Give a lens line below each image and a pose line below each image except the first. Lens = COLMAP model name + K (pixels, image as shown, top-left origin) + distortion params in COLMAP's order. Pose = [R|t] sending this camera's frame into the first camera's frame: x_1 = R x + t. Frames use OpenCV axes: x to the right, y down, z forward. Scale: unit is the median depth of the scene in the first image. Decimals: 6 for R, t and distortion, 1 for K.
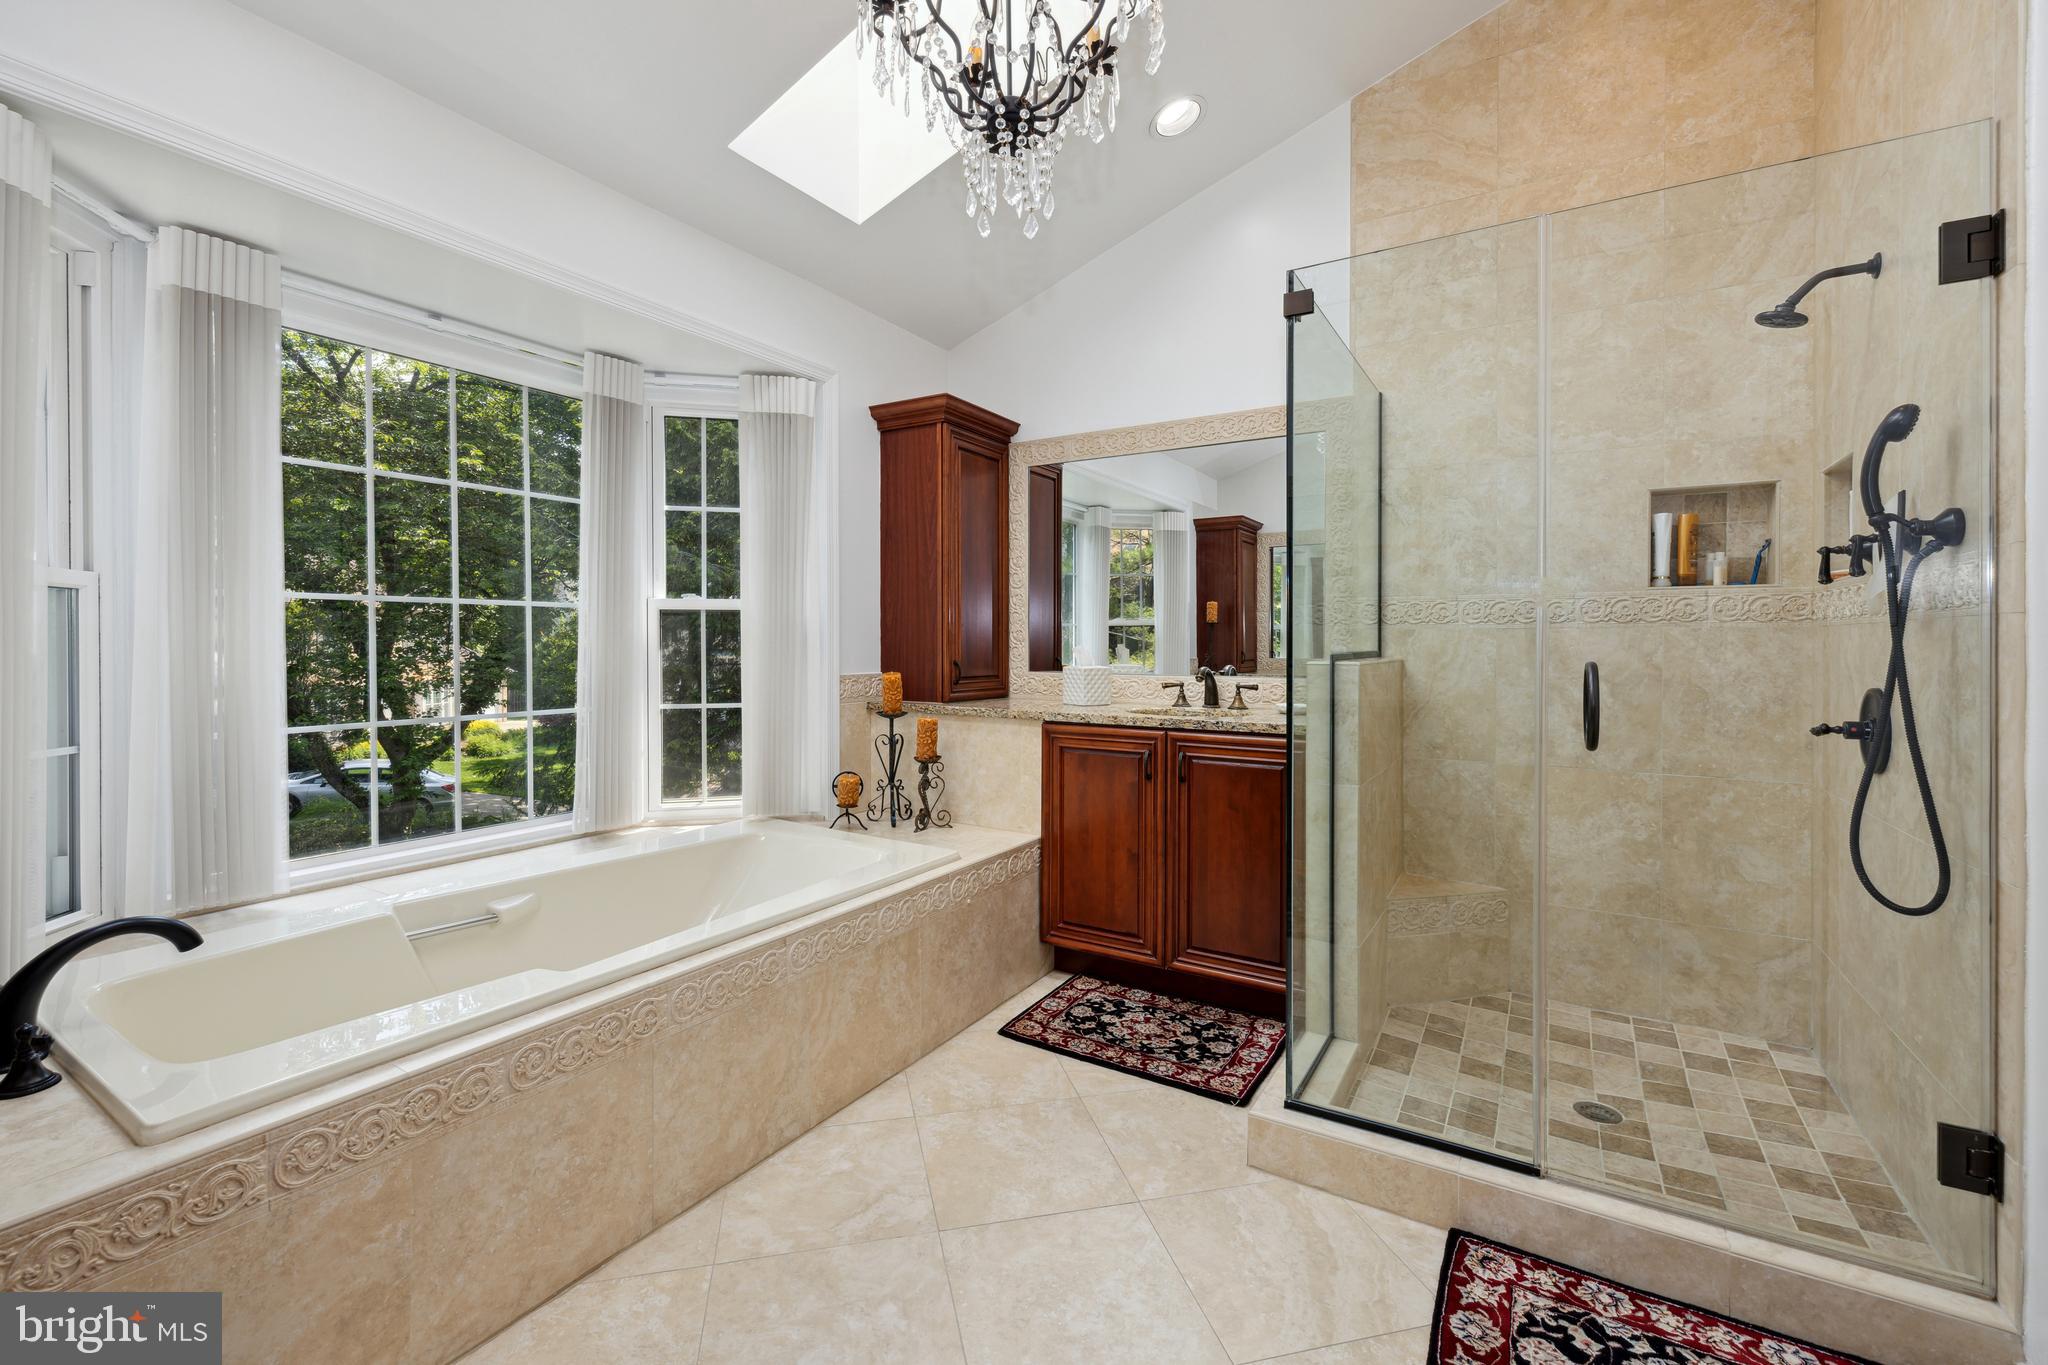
lens RADIAL K [[866.8, 0, 1045.0], [0, 866.8, 648.7], [0, 0, 1]] dist [0.002791, -0.000182]
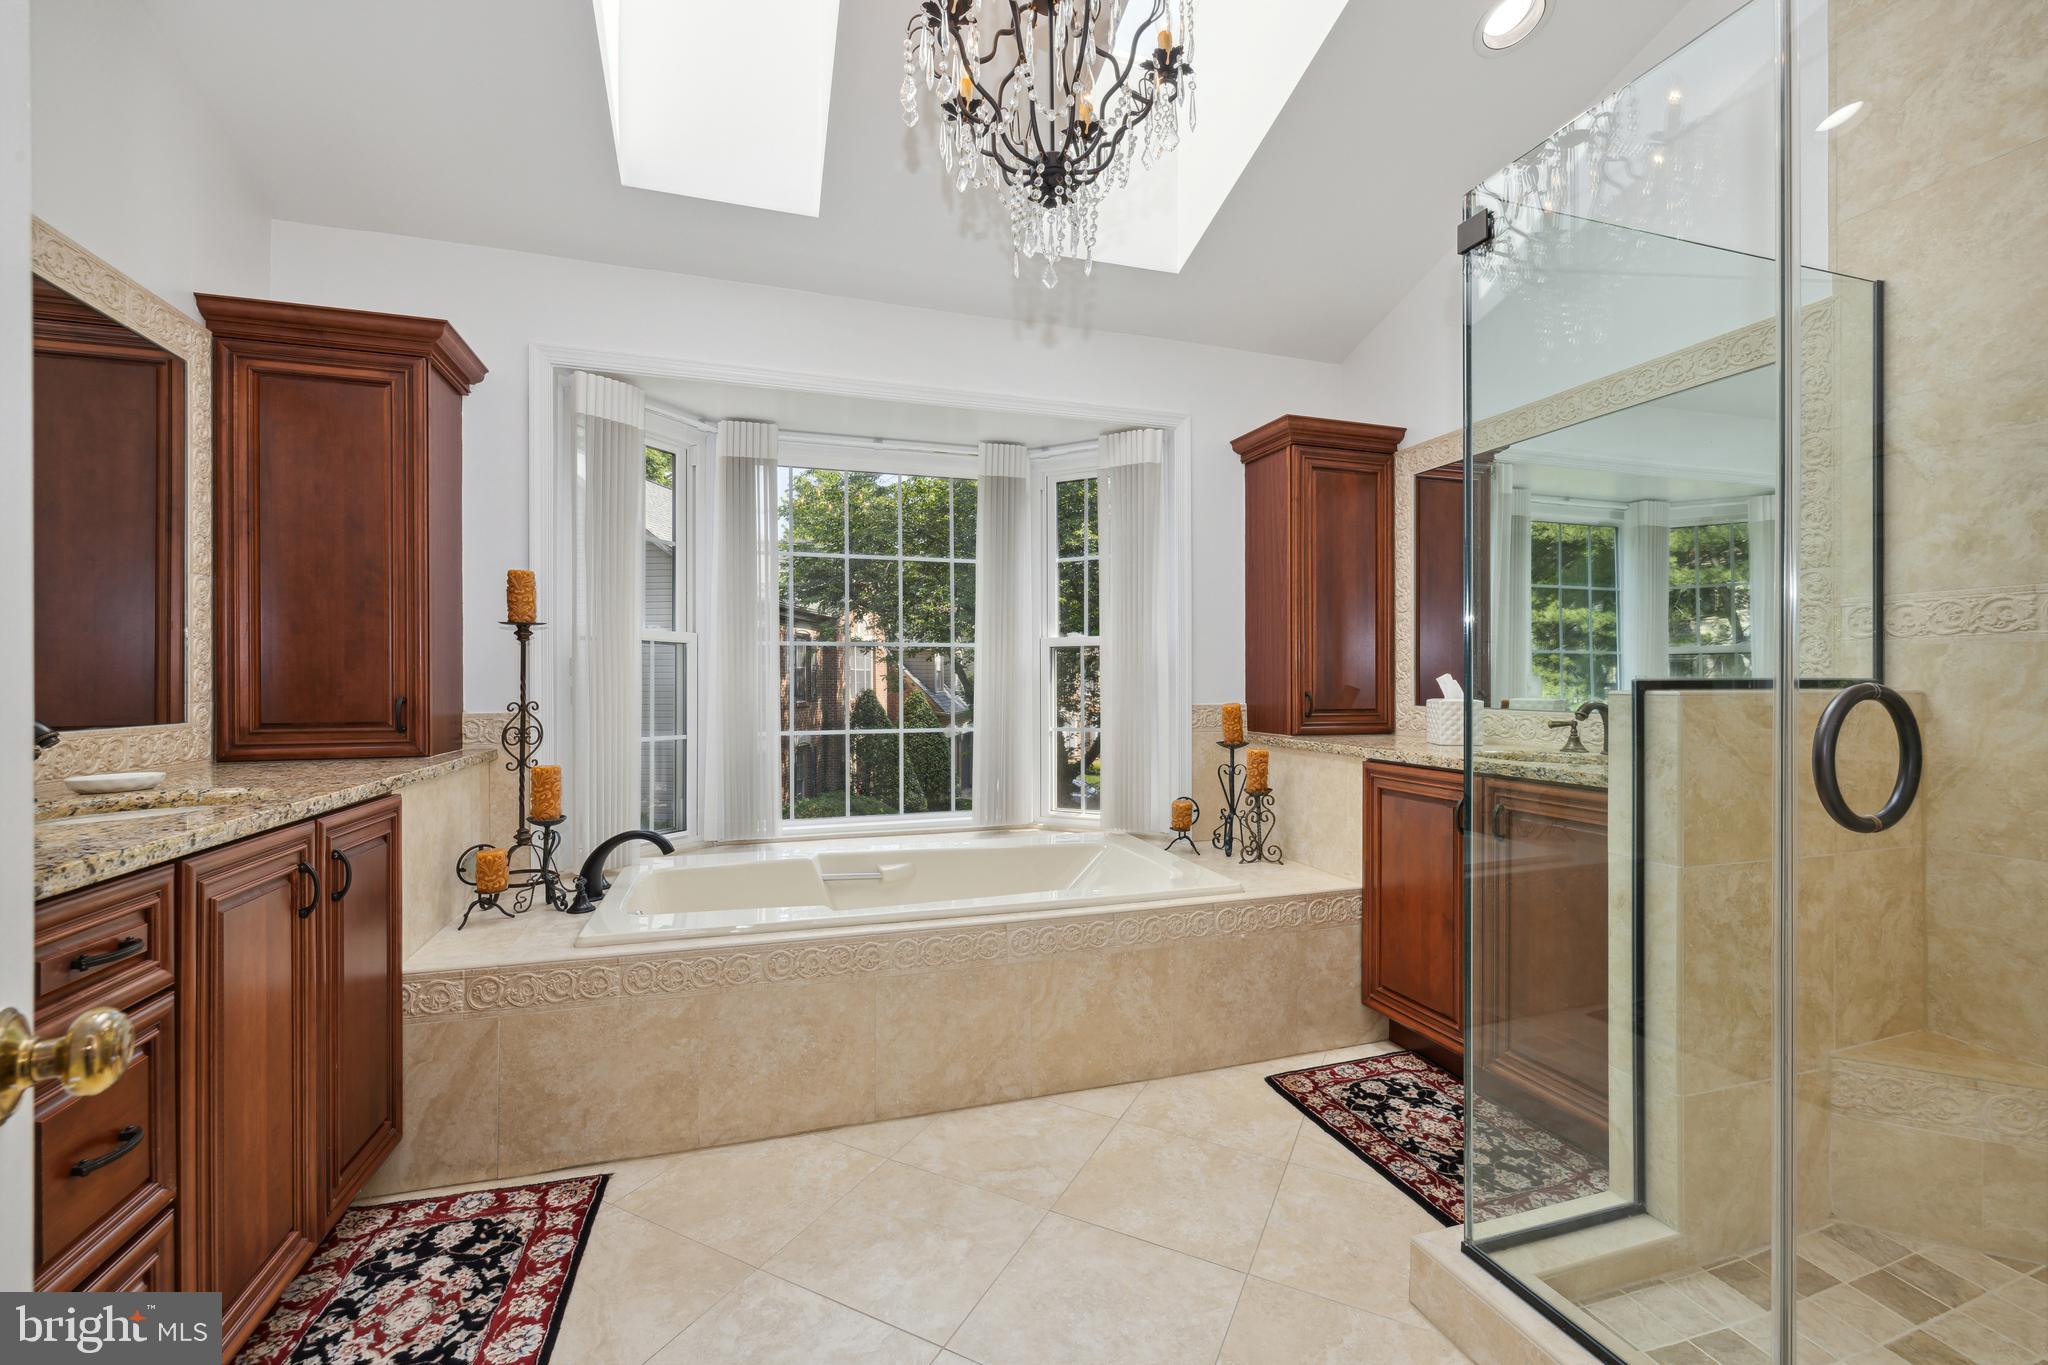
lens RADIAL K [[866.8, 0, 1033.2], [0, 866.8, 682.3], [0, 0, 1]] dist [0.002791, -0.000182]
pose [[0.757541, -0.001819, -0.652785, 0.354358], [-0.001676, 0.999987, -0.004731, 0.010239], [0.652786, 0.004677, 0.757528, 0.100745]]
